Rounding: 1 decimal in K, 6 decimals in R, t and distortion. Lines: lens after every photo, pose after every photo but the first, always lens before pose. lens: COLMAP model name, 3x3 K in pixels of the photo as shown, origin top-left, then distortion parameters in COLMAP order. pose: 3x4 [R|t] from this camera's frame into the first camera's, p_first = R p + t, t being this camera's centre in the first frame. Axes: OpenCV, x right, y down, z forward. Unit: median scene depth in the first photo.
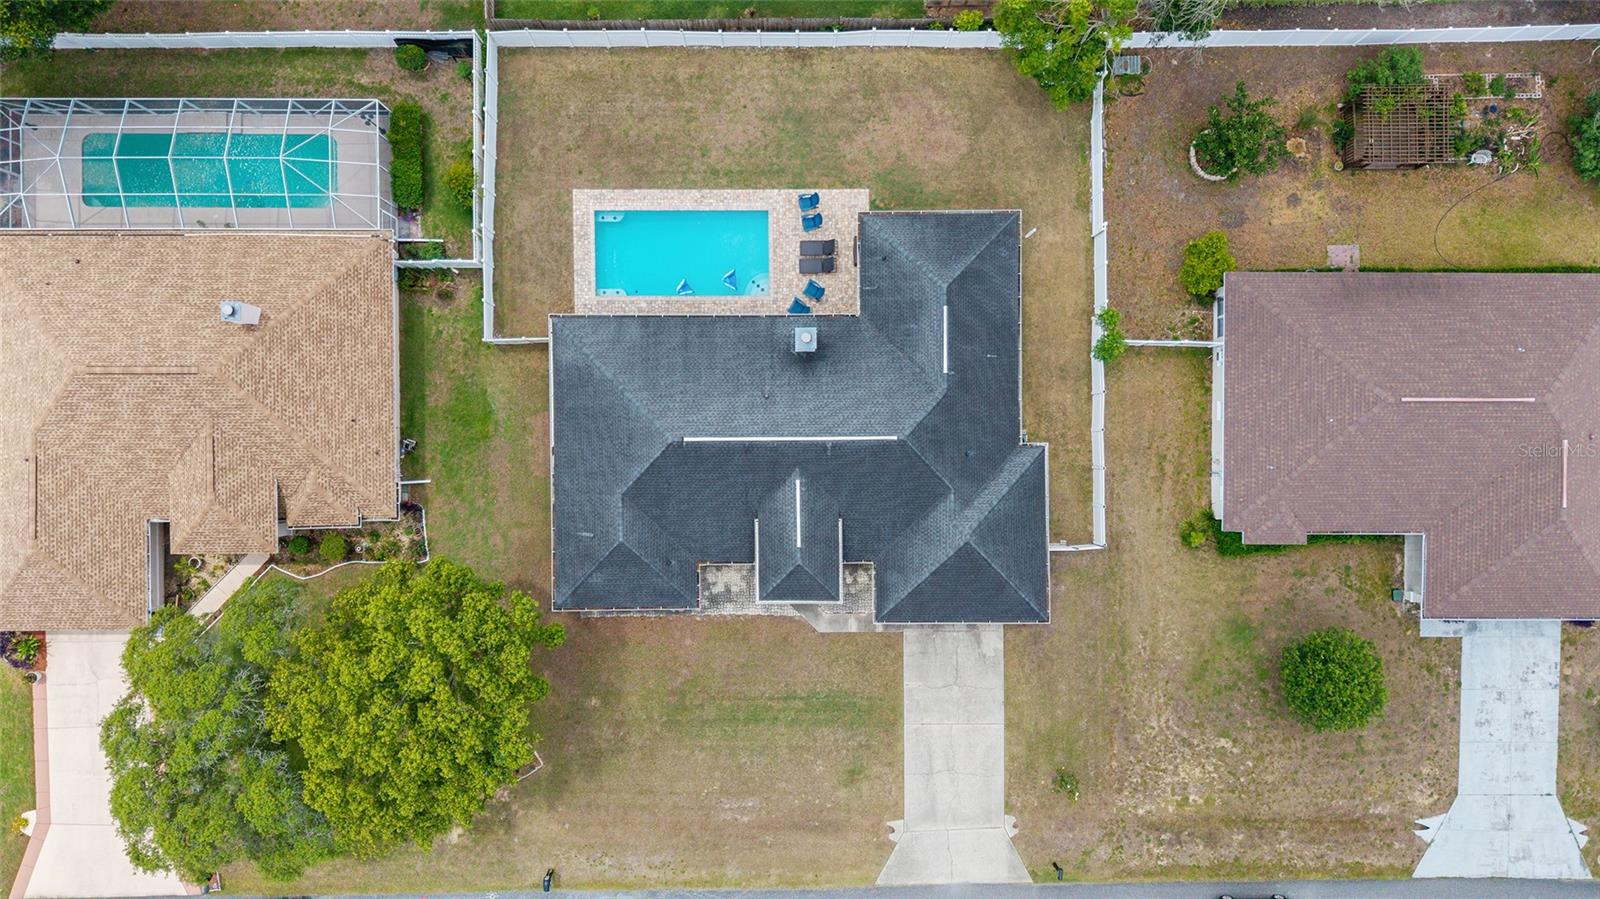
lens RADIAL K [[1077.5, 0, 802.8], [0, 1077.5, 438.4], [0, 0, 1]] dist [0.032469, -0.038856]
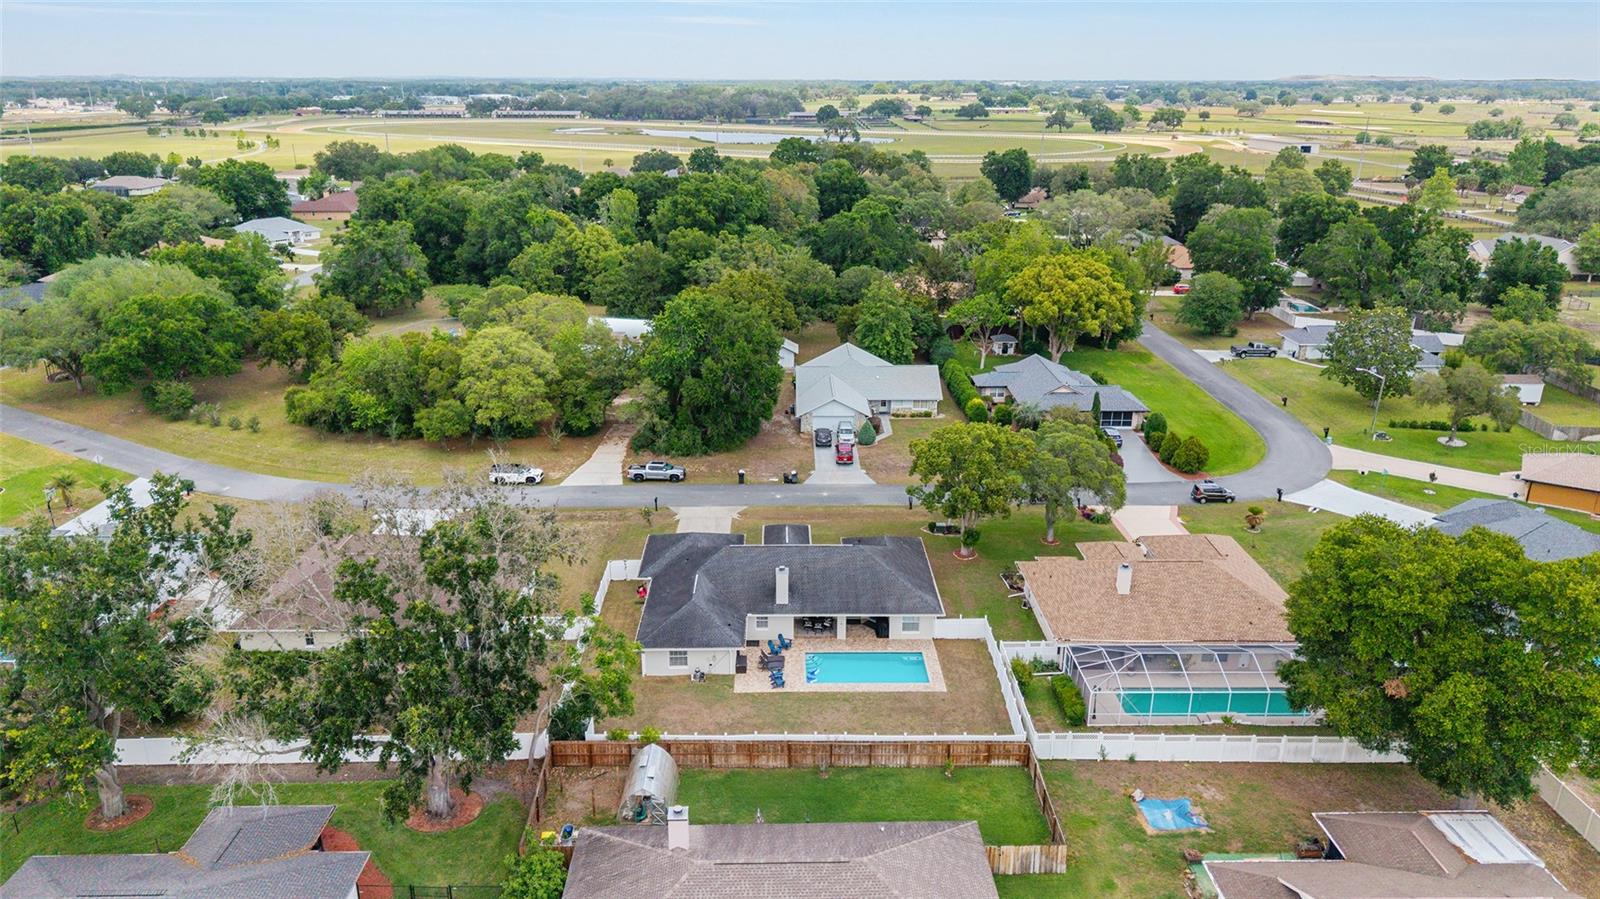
lens RADIAL K [[1077.5, 0, 806.3], [0, 1077.5, 453.7], [0, 0, 1]] dist [0.032469, -0.038856]
pose [[-0.999667, -0.014771, -0.021165, 0.002302], [-0.015022, -0.333862, 0.942502, -1.462786], [-0.020988, 0.942506, 0.333529, 0.256963]]
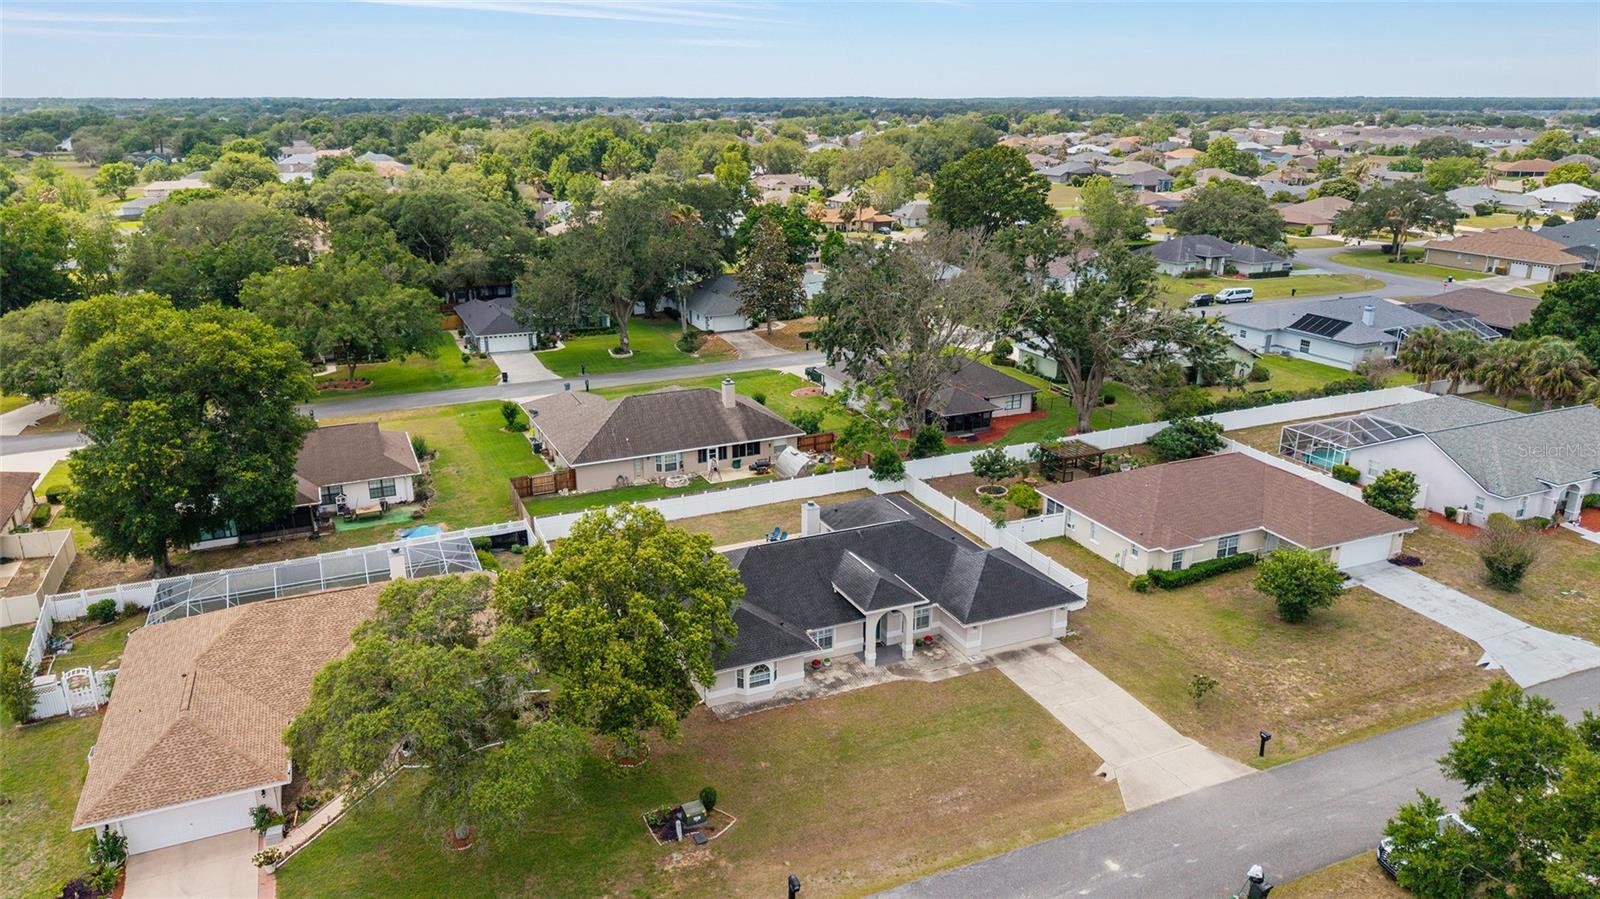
lens RADIAL K [[1077.5, 0, 801.1], [0, 1077.5, 459.5], [0, 0, 1]] dist [0.032469, -0.038856]
pose [[0.915445, -0.144963, 0.375427, -0.482049], [0.402000, 0.285635, -0.869948, 1.012687], [0.018876, 0.947311, 0.319758, 0.430840]]
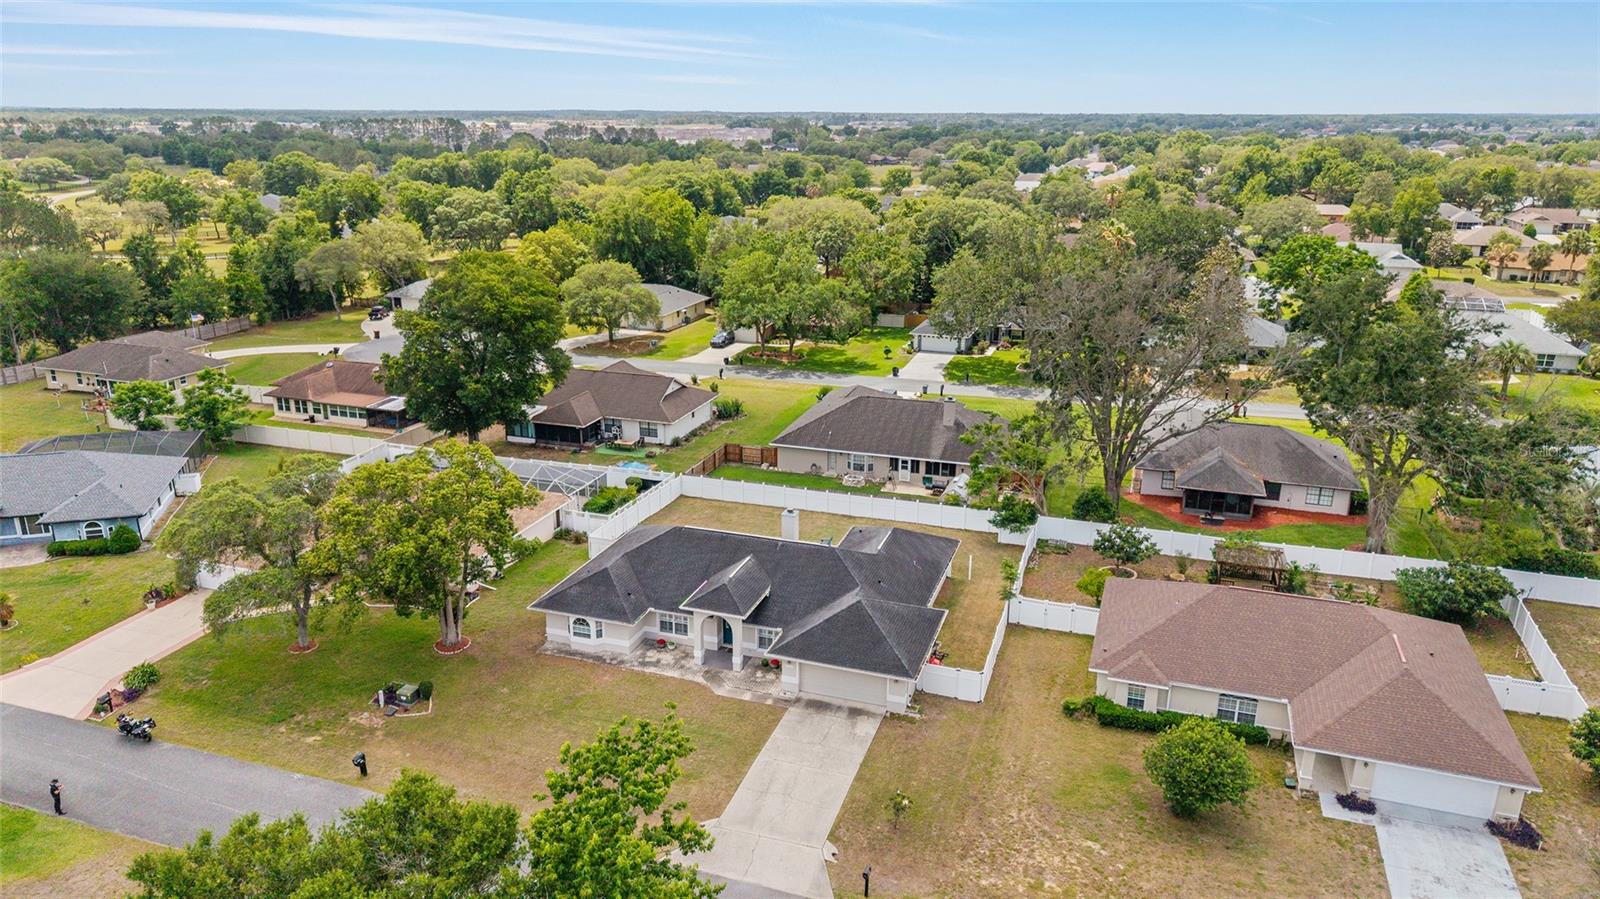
lens RADIAL K [[1077.5, 0, 795.0], [0, 1077.5, 445.5], [0, 0, 1]] dist [0.032469, -0.038856]
pose [[0.943890, 0.084816, -0.319183, 0.418808], [-0.330097, 0.272615, -0.903724, 1.072936], [0.010364, 0.958377, 0.285316, 0.443062]]
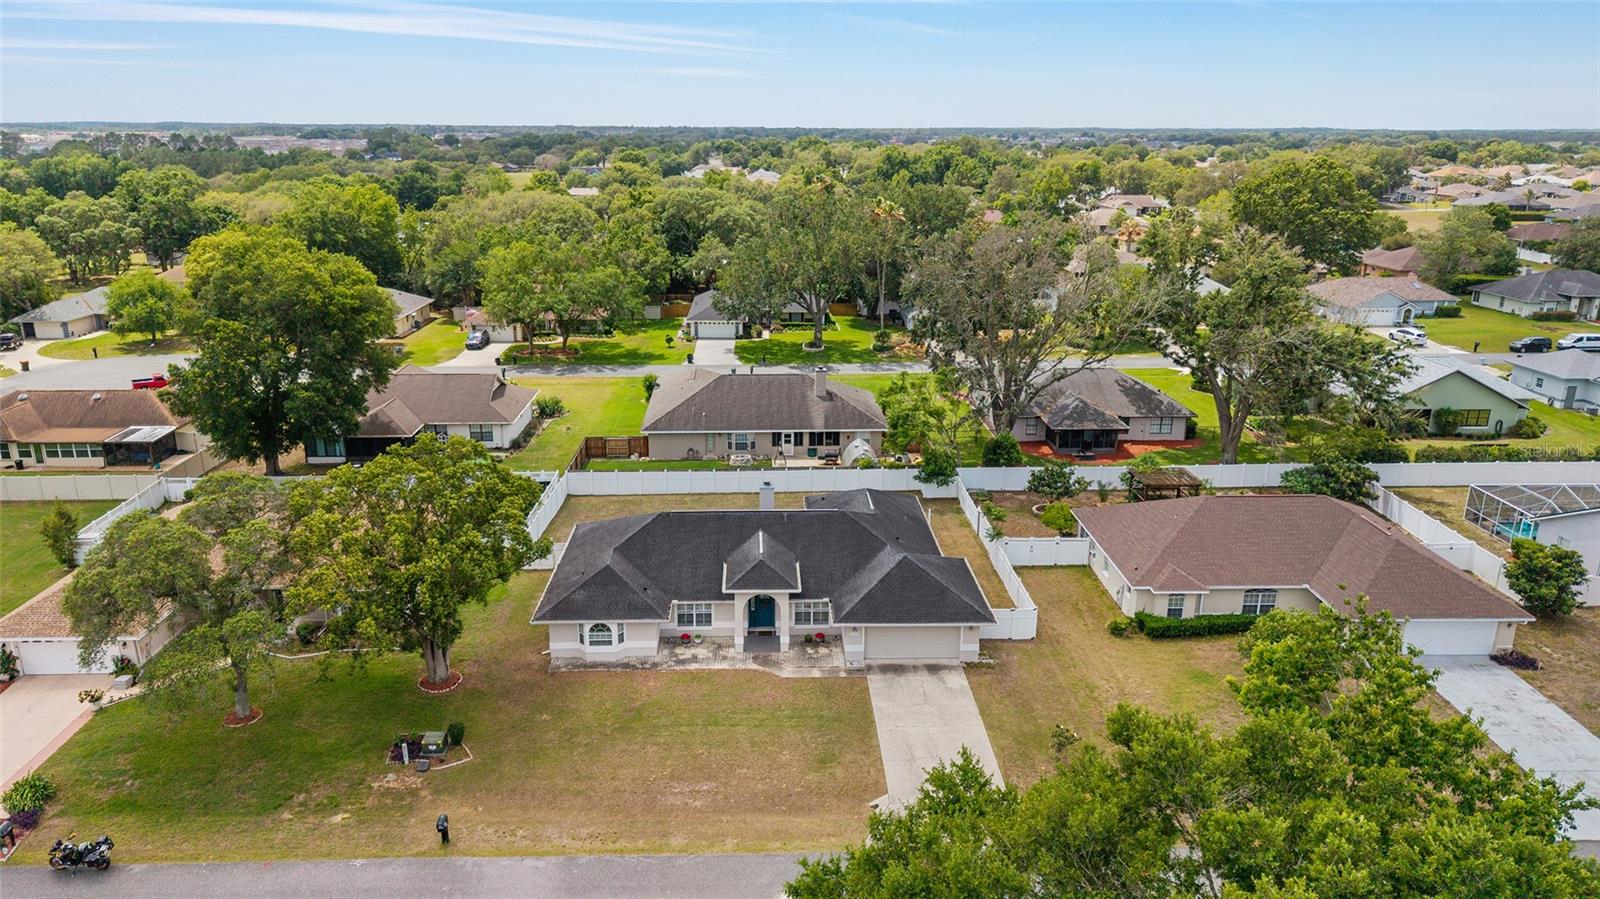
lens RADIAL K [[1077.5, 0, 799.1], [0, 1077.5, 448.3], [0, 0, 1]] dist [0.032469, -0.038856]
pose [[0.999430, -0.021103, 0.026353, 0.008389], [0.031212, 0.279974, -0.959500, 1.082123], [0.012870, 0.959776, 0.280473, 0.510543]]
